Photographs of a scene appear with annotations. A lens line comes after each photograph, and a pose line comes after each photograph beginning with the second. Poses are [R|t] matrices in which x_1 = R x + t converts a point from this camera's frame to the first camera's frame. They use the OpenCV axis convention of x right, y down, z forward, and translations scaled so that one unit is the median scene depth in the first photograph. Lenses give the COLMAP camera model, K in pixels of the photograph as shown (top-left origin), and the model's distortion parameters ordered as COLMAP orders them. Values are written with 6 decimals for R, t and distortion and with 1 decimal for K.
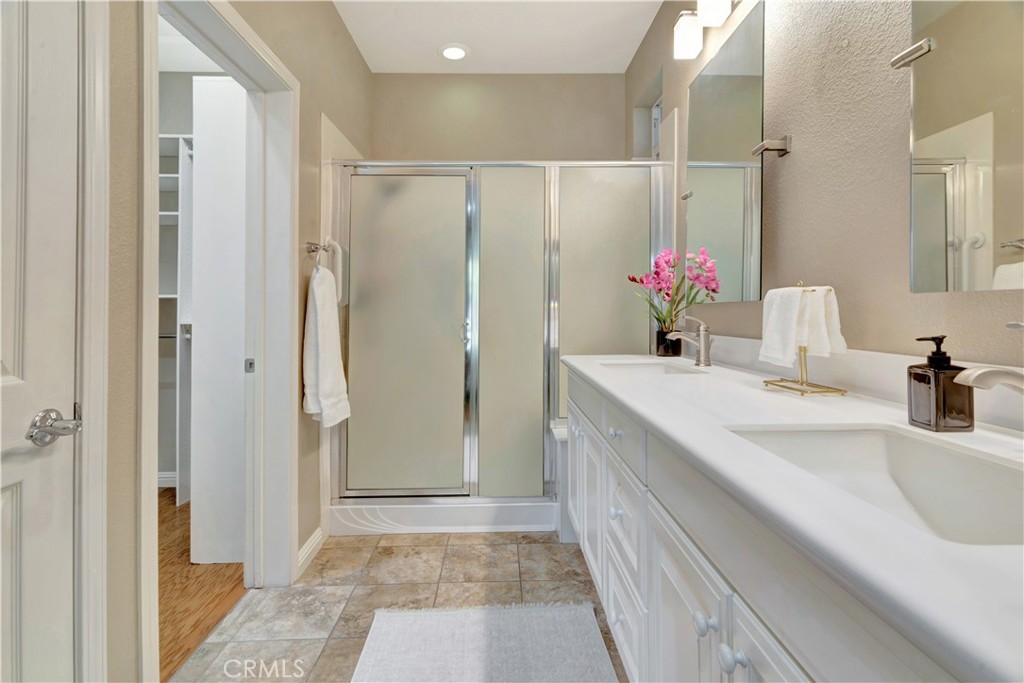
lens RADIAL K [[506.9, 0, 512.0], [0, 506.9, 315.2], [0, 0, 1]] dist [-0.004822, -0.000012]
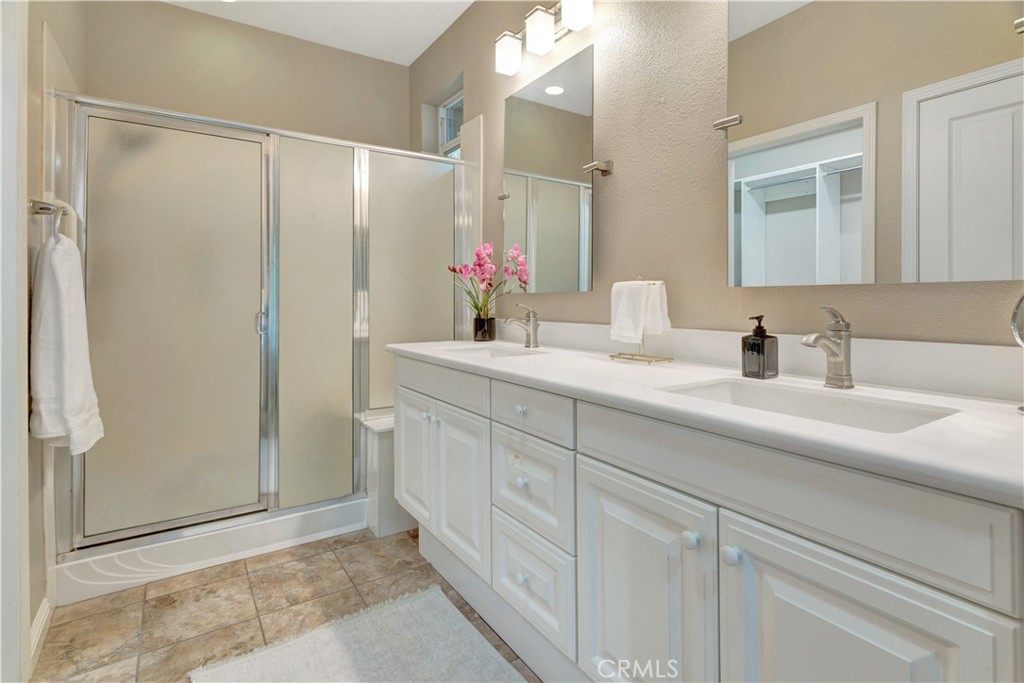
lens RADIAL K [[504.3, 0, 509.1], [0, 504.3, 302.6], [0, 0, 1]] dist [0.002346, 0.000203]
pose [[0.845448, 0.007065, 0.534012, -0.236101], [-0.003565, 0.999965, -0.007586, 0.006482], [-0.534047, 0.004509, 0.845443, 0.053355]]
